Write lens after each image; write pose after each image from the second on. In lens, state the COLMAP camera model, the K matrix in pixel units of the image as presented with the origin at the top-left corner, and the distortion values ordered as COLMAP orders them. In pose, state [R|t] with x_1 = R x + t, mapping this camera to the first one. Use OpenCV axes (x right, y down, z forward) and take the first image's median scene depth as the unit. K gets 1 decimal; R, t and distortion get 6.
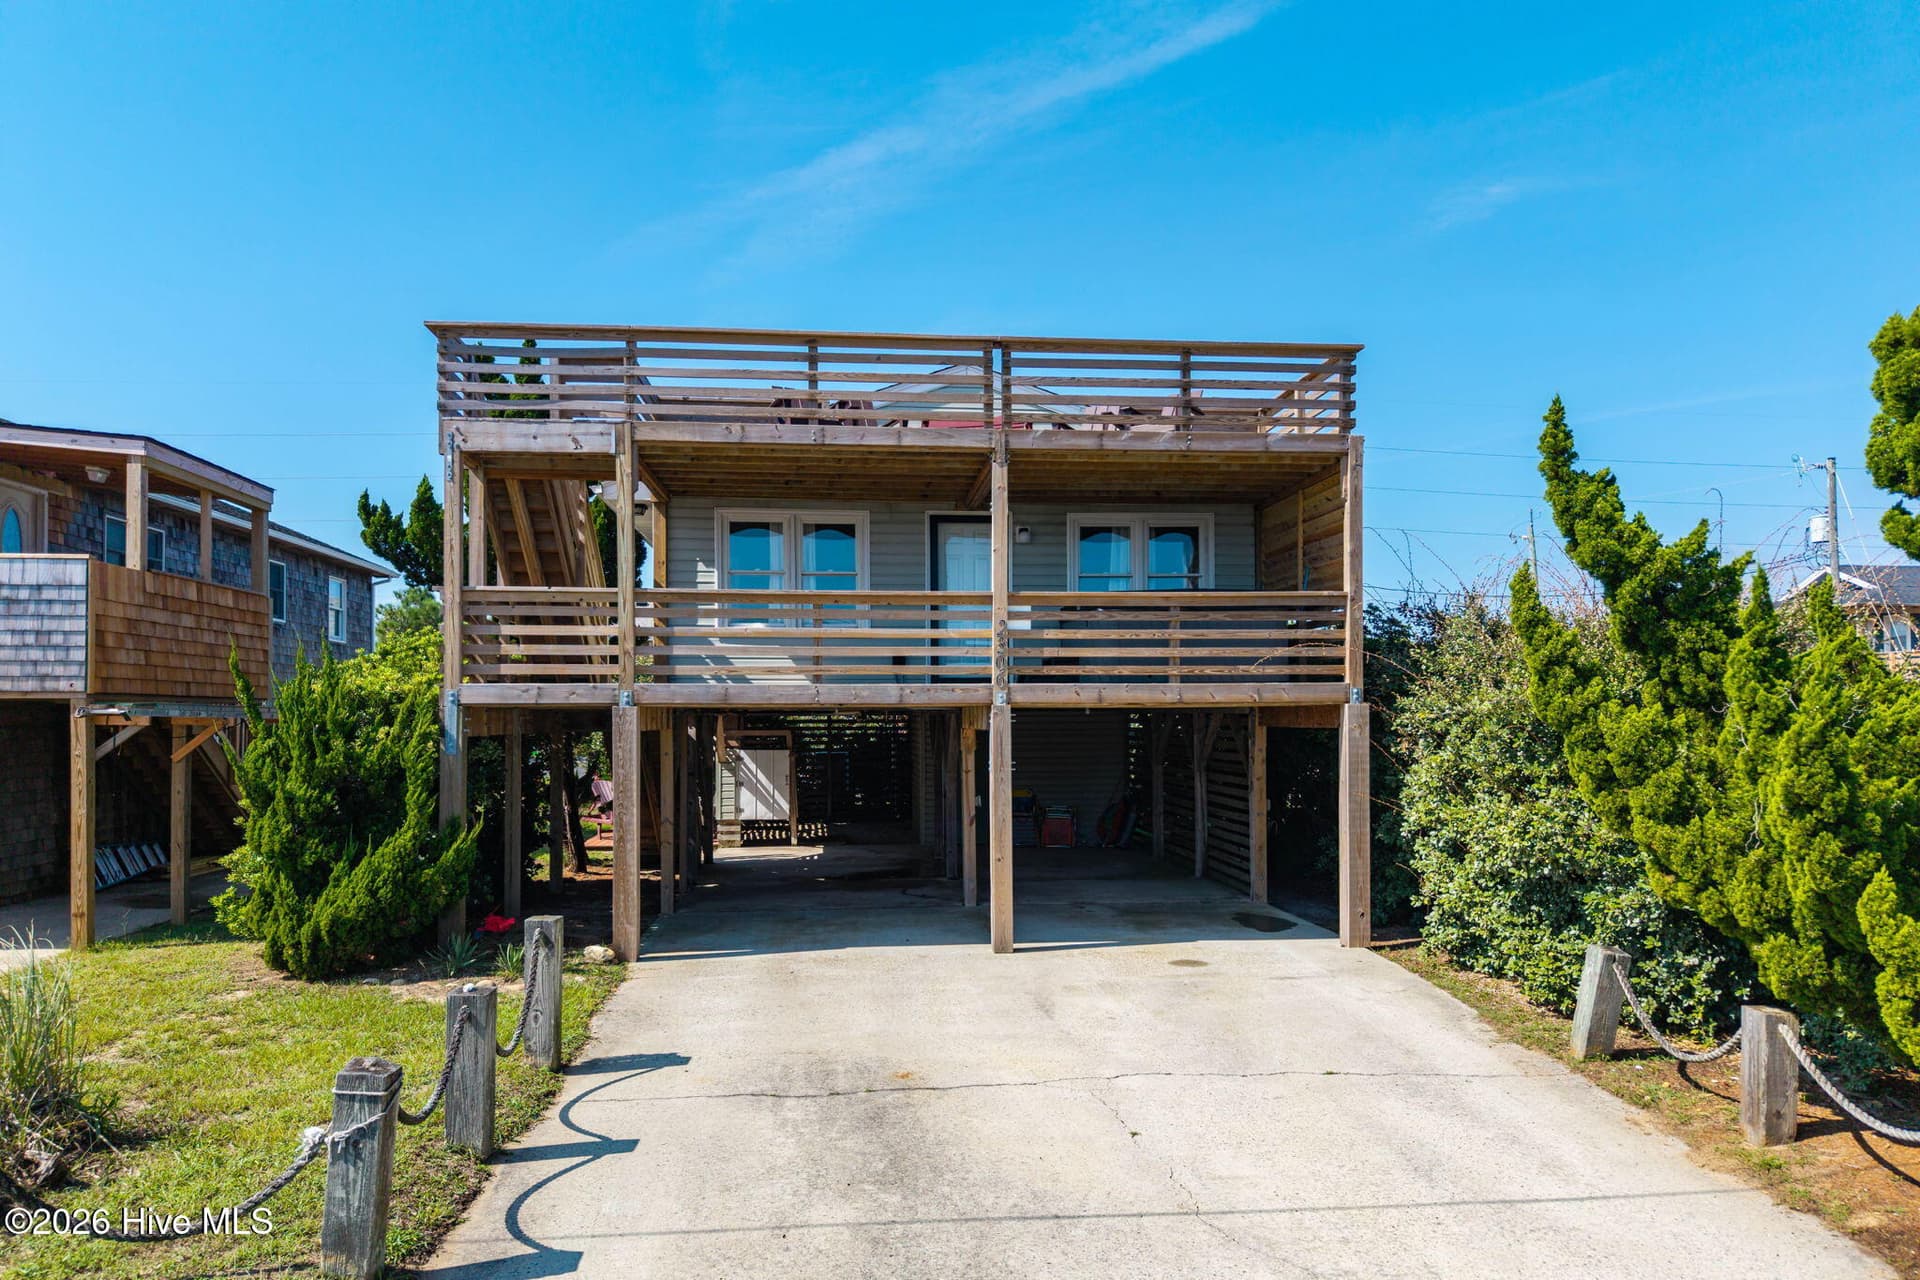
lens RADIAL K [[852.6, 0, 960.0], [0, 852.6, 640.0], [0, 0, 1]] dist [0.002857, 0.000197]
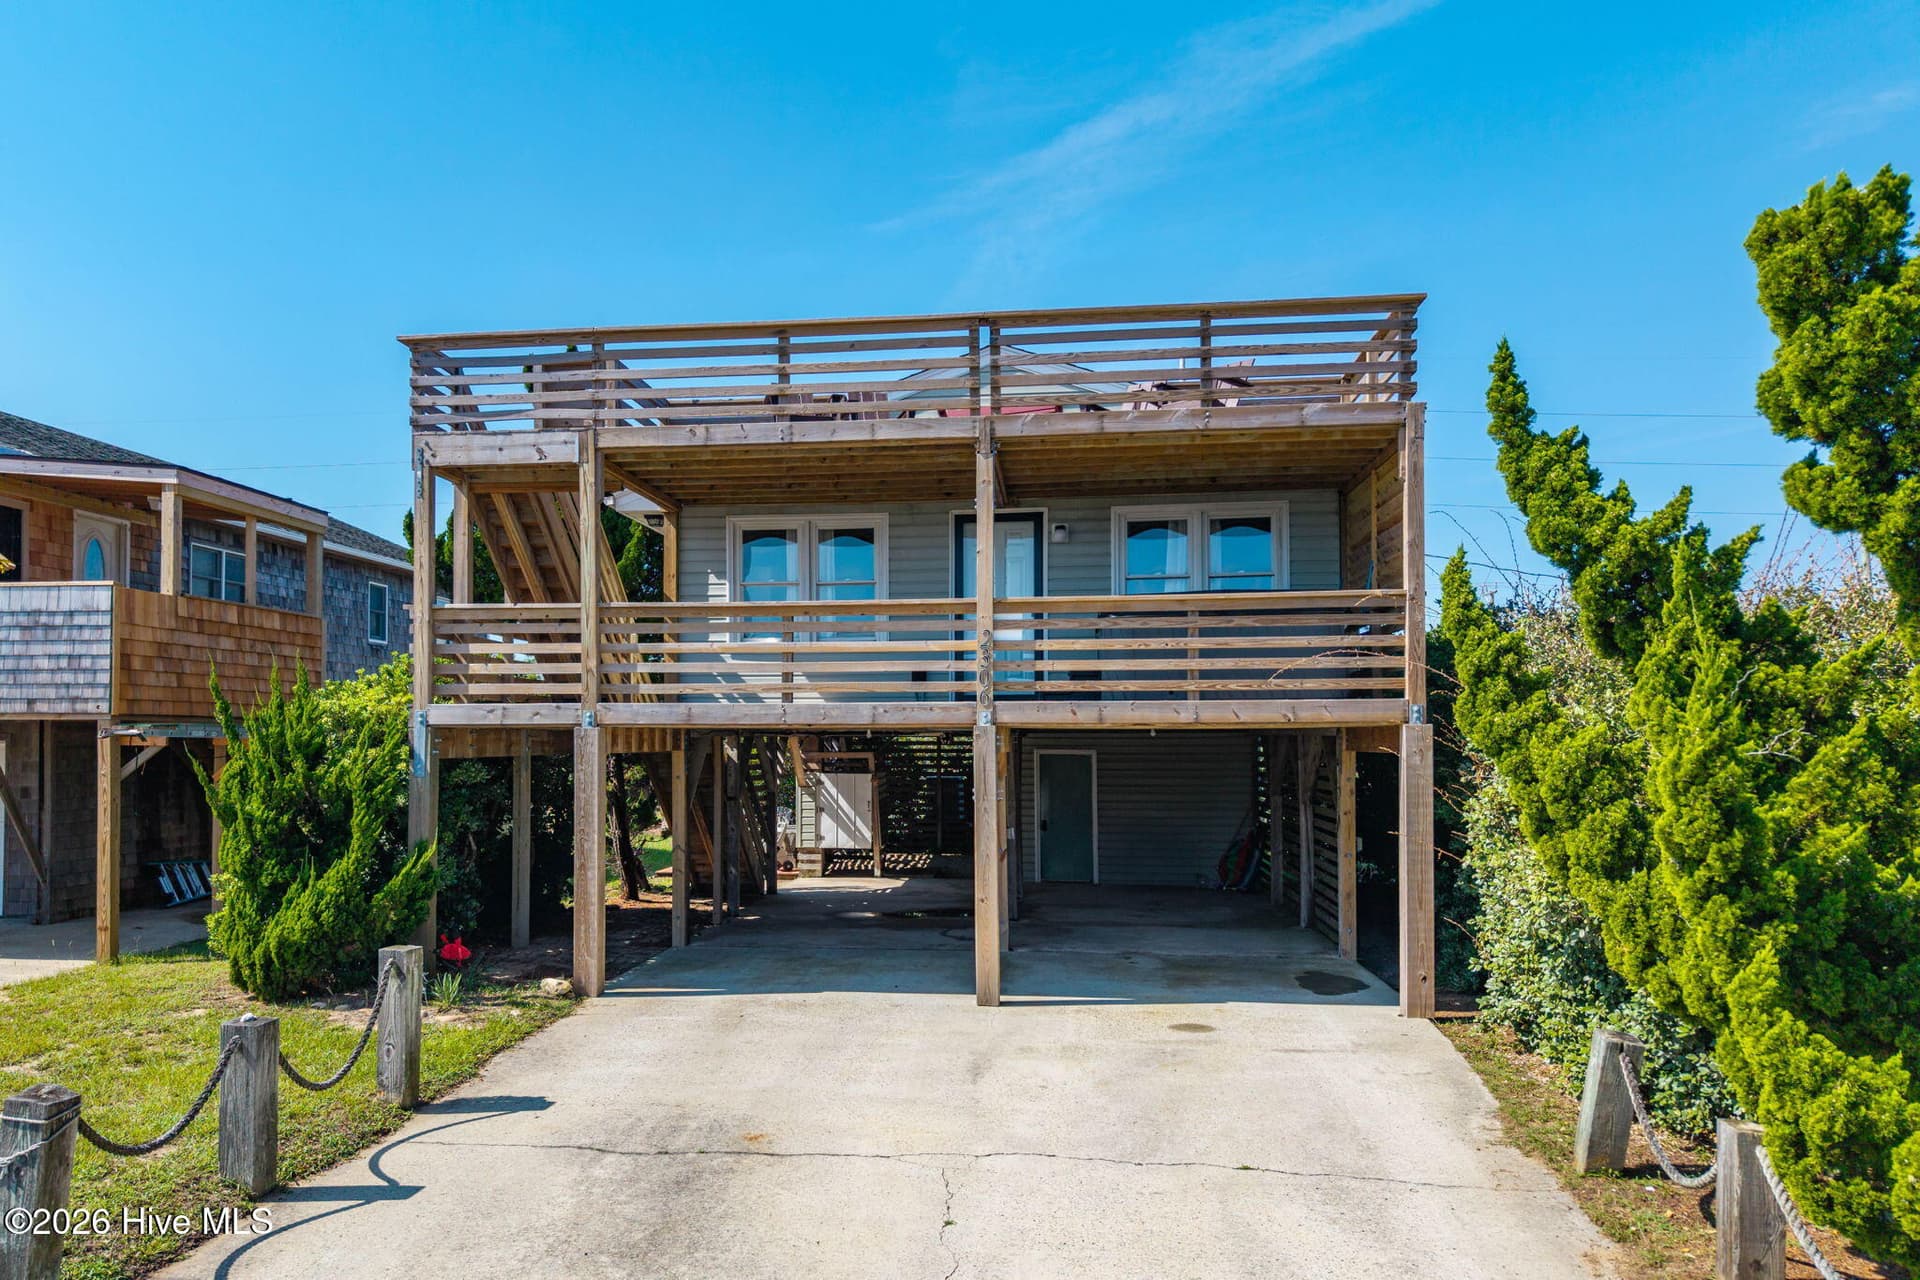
lens RADIAL K [[938.9, 0, 950.3], [0, 938.9, 647.0], [0, 0, 1]] dist [0.004426, -0.001268]
pose [[0.988126, -0.013346, -0.153065, 0.162875], [0.012316, 0.999895, -0.007675, 0.001378], [0.153151, 0.005699, 0.988186, 0.025660]]
